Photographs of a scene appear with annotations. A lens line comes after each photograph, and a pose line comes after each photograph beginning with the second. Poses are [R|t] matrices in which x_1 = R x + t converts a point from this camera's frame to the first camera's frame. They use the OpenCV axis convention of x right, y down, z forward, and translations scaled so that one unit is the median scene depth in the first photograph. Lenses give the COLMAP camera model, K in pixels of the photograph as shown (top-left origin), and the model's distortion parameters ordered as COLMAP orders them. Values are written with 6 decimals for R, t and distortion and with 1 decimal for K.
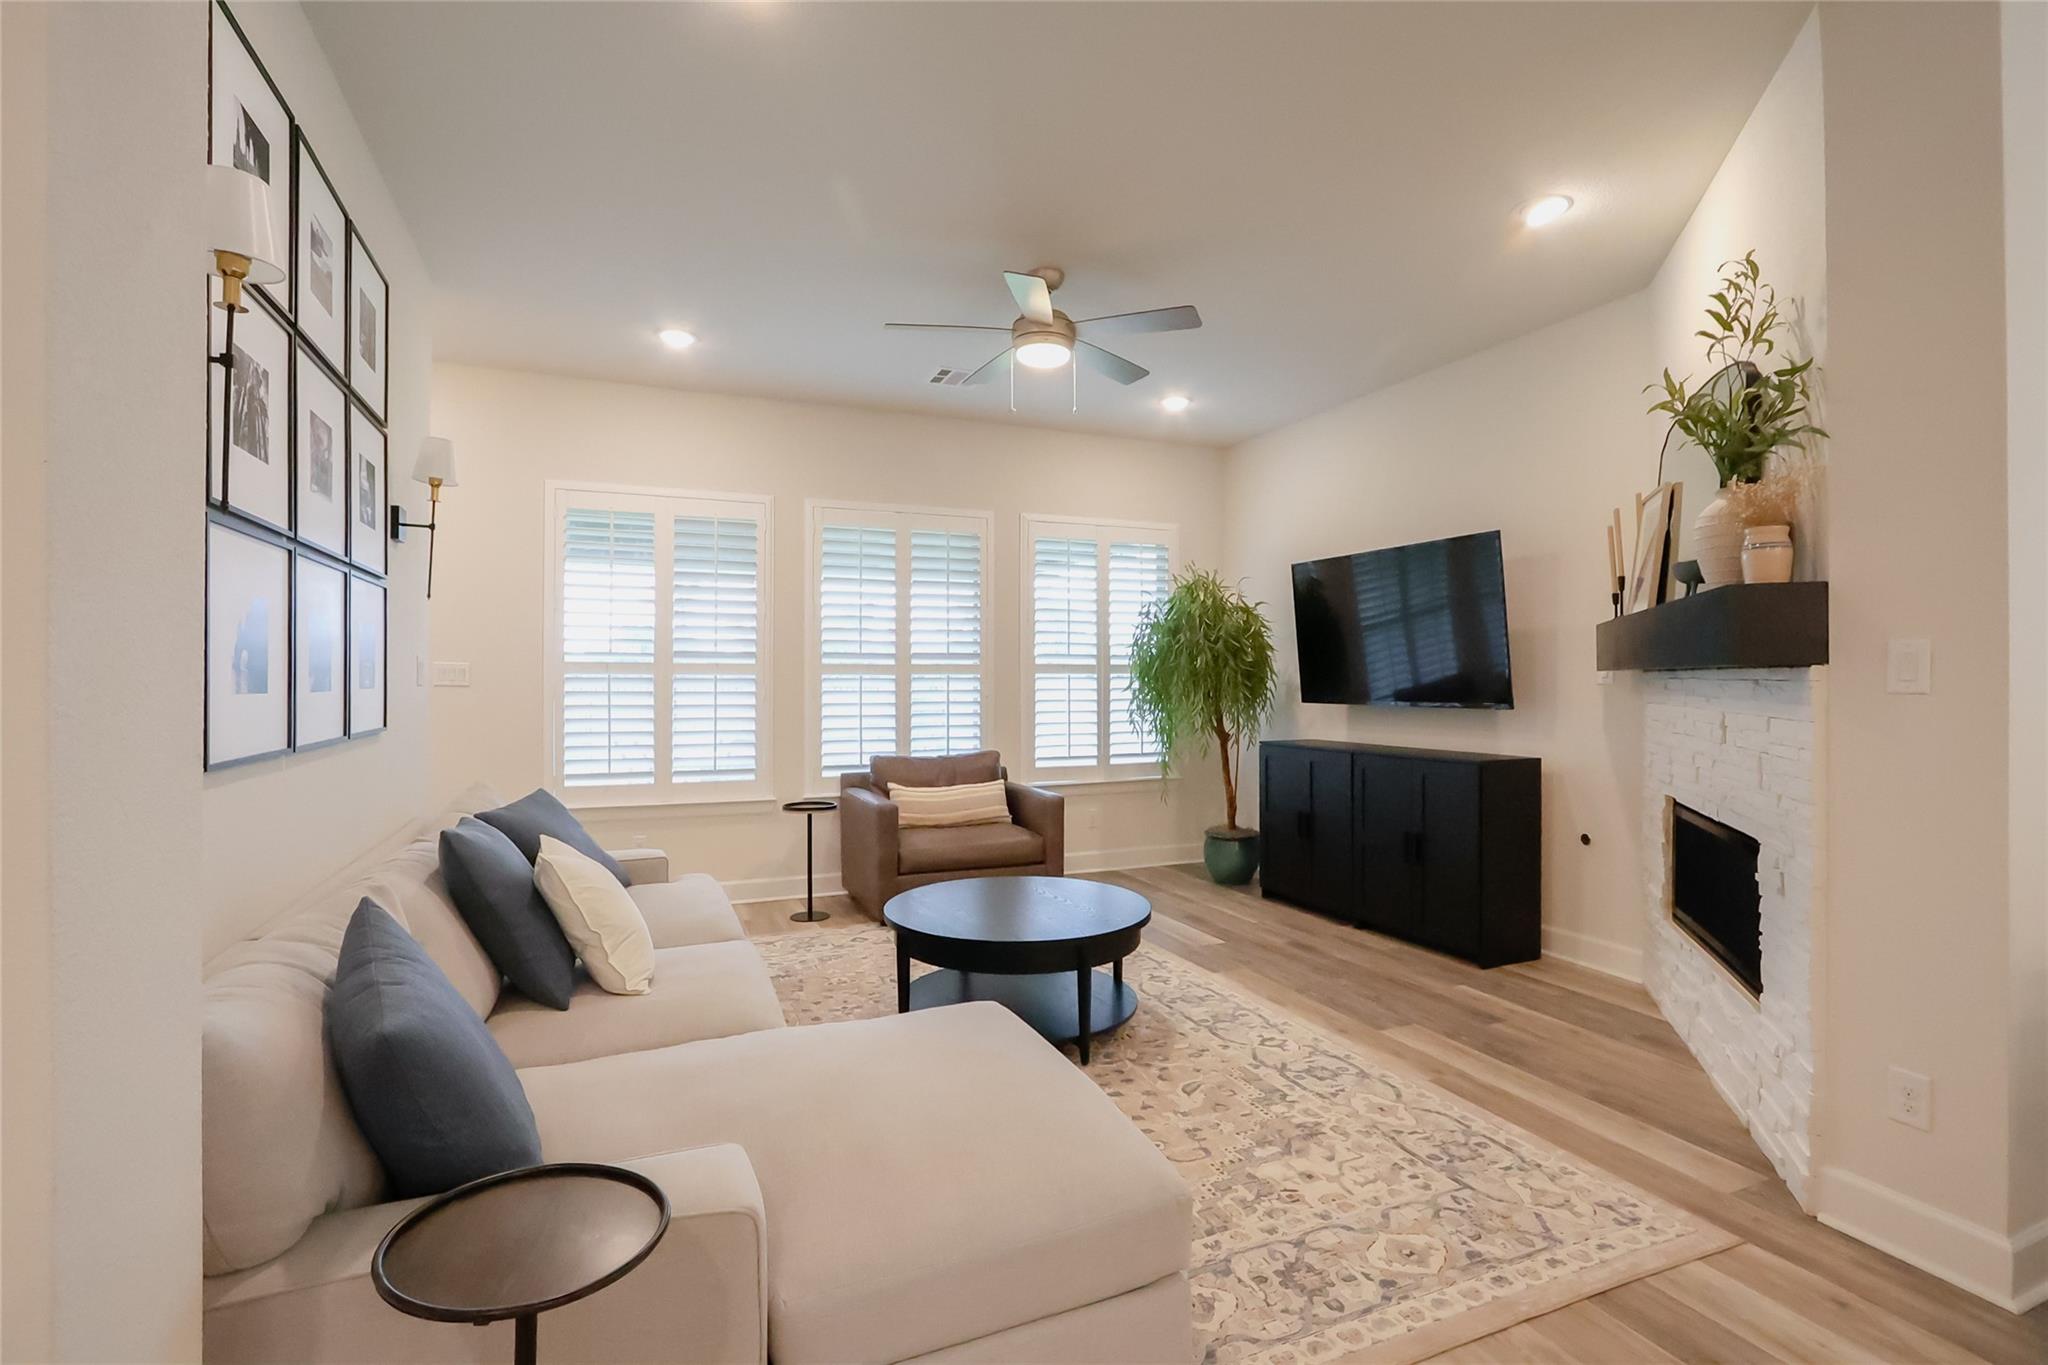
lens RADIAL K [[937.0, 0, 1017.3], [0, 937.0, 700.0], [0, 0, 1]] dist [-0.015458, 0.001233]
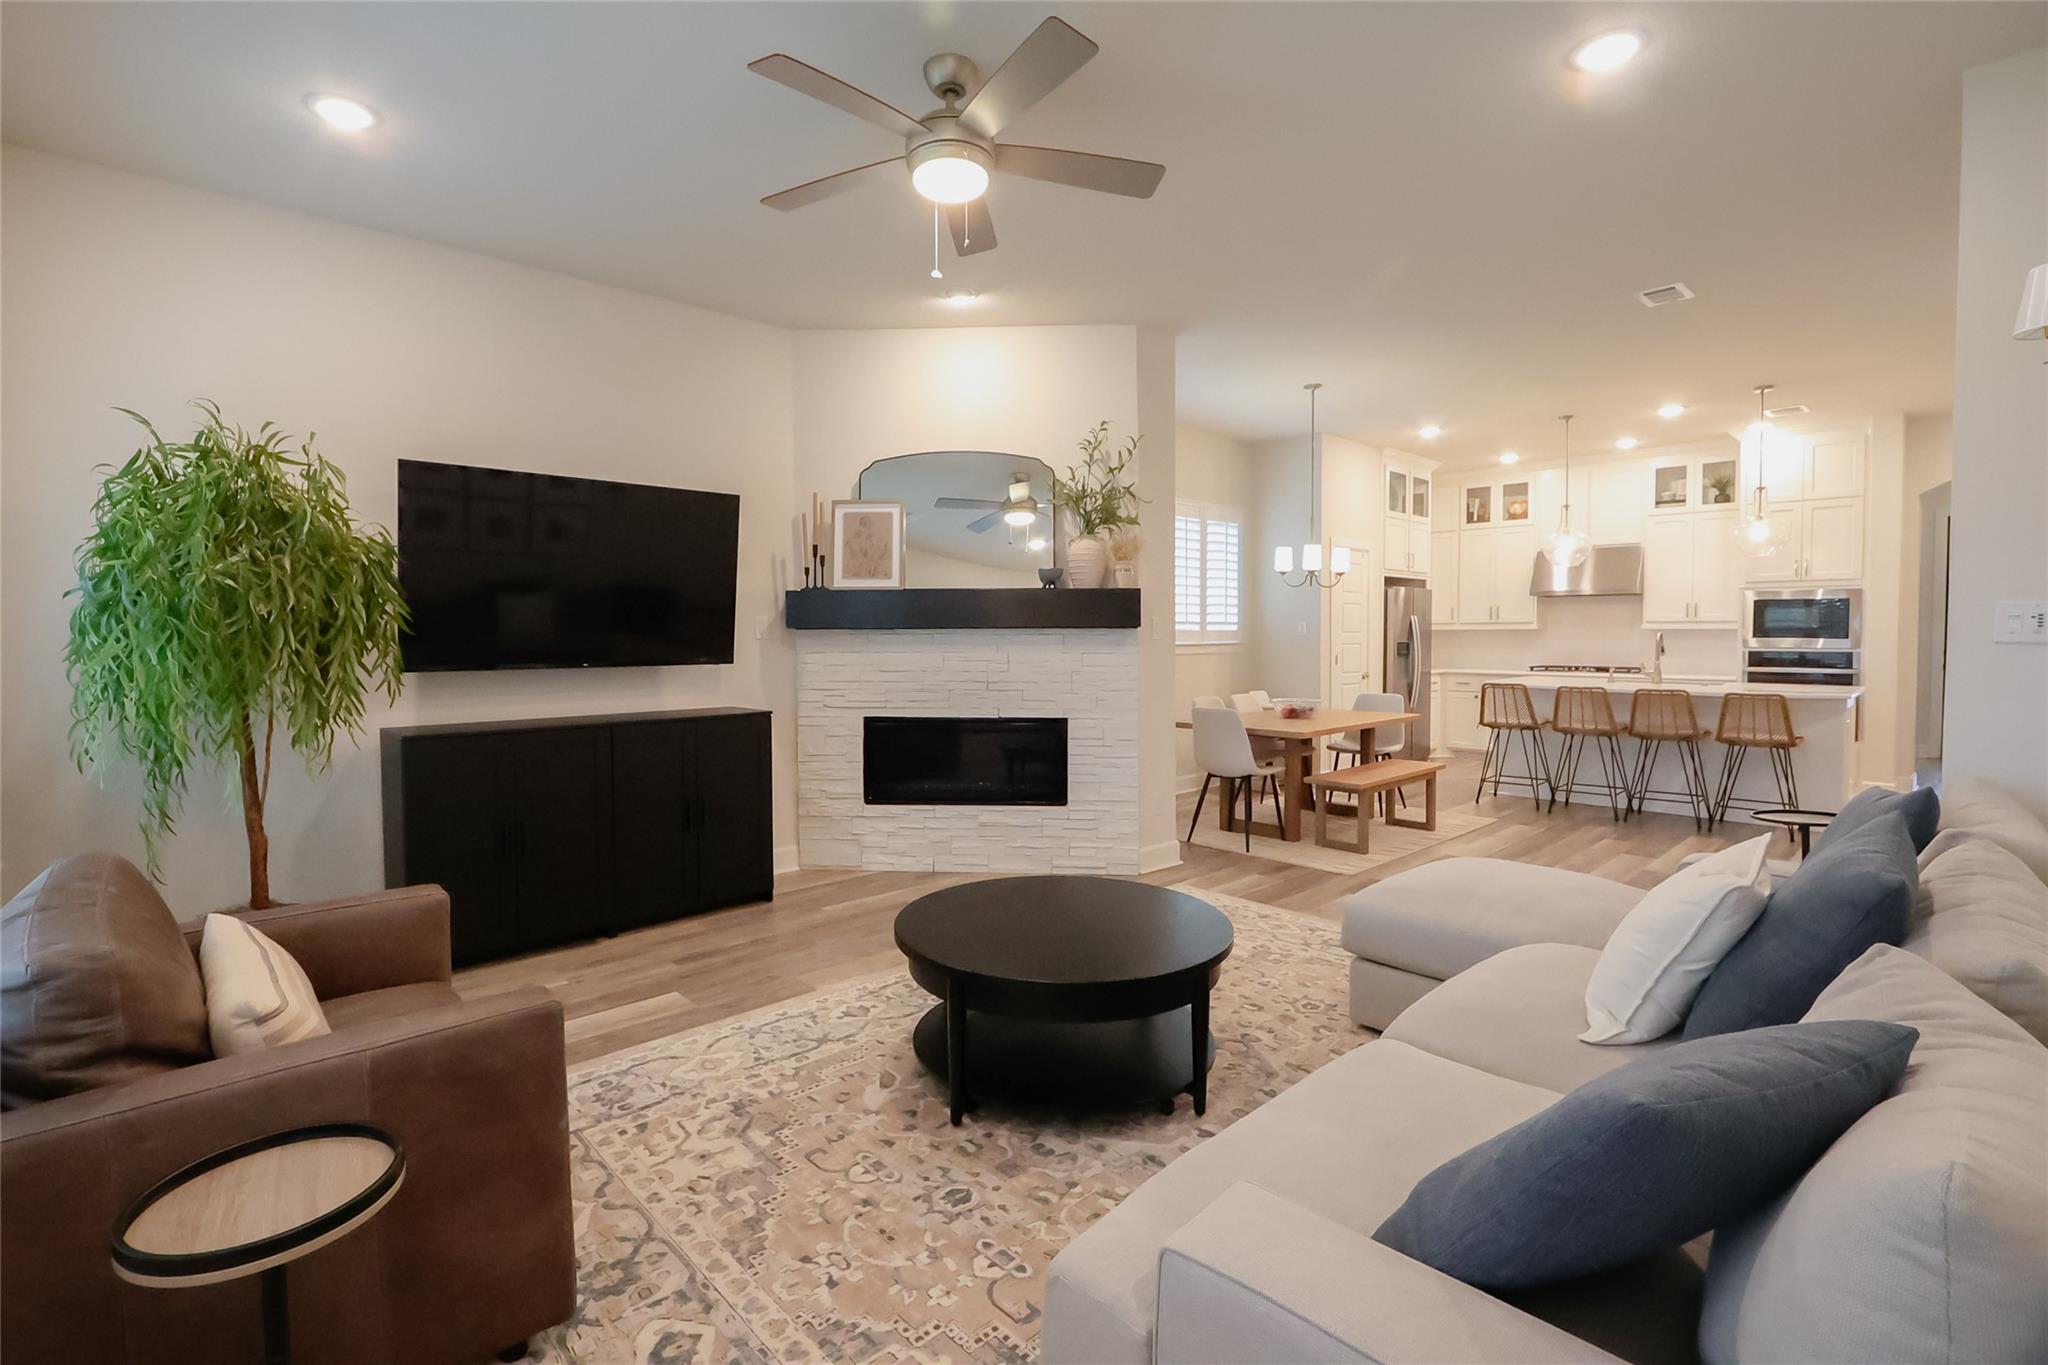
lens RADIAL K [[937.0, 0, 996.4], [0, 937.0, 661.5], [0, 0, 1]] dist [-0.015458, 0.001233]
pose [[-0.342514, -0.025804, 0.939158, -0.474596], [0.023604, 0.999071, 0.036058, -0.019265], [-0.939216, 0.034518, -0.341587, 0.866928]]
